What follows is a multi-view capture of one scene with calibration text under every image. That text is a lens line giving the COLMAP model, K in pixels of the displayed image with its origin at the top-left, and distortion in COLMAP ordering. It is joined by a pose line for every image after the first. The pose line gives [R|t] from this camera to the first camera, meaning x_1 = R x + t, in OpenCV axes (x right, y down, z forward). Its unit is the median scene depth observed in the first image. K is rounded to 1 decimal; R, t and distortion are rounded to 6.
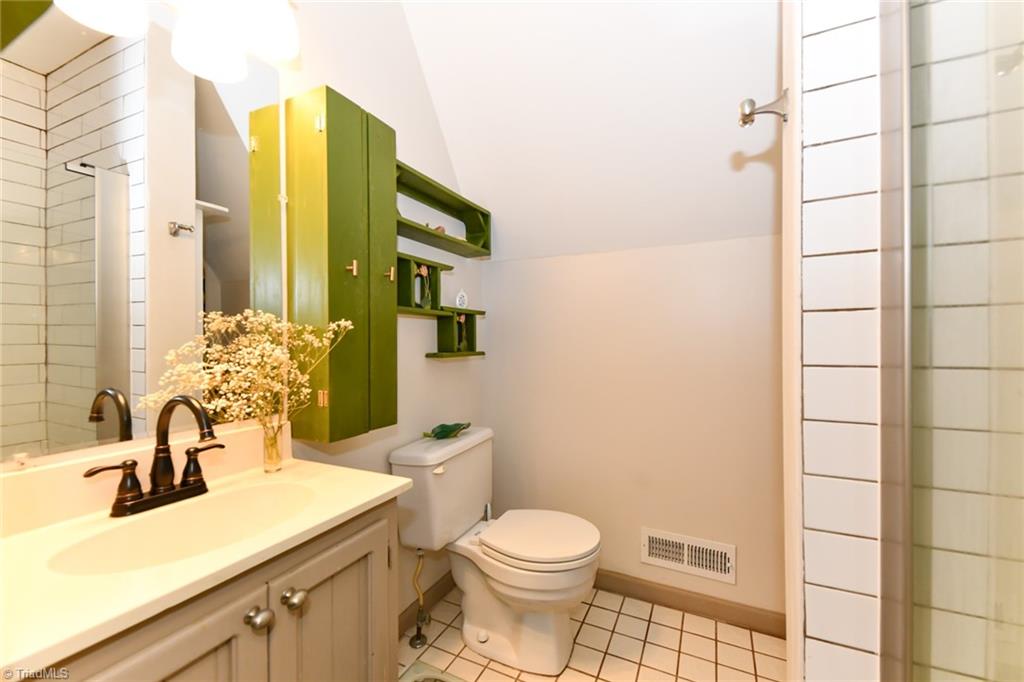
lens RADIAL K [[409.8, 0, 514.5], [0, 409.8, 342.1], [0, 0, 1]] dist [0.025543, -0.007939]
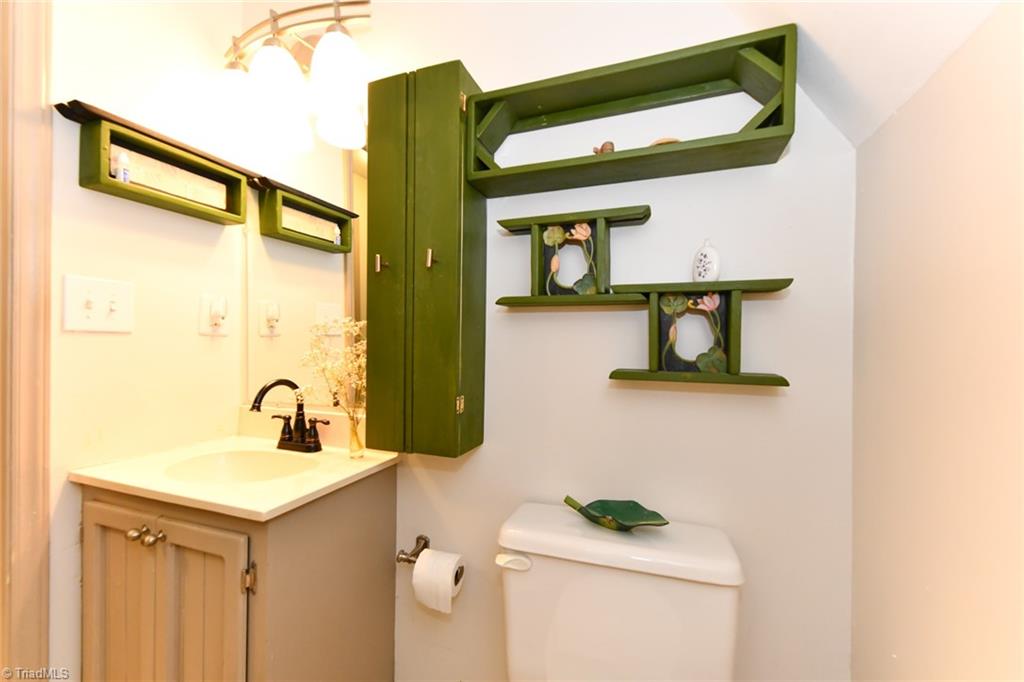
lens RADIAL K [[409.8, 0, 514.5], [0, 409.8, 342.1], [0, 0, 1]] dist [0.025543, -0.007939]
pose [[0.102787, 0.005673, -0.994687, 0.463539], [-0.018164, 0.999828, 0.003826, -0.013622], [0.994538, 0.017675, 0.102872, 1.039749]]
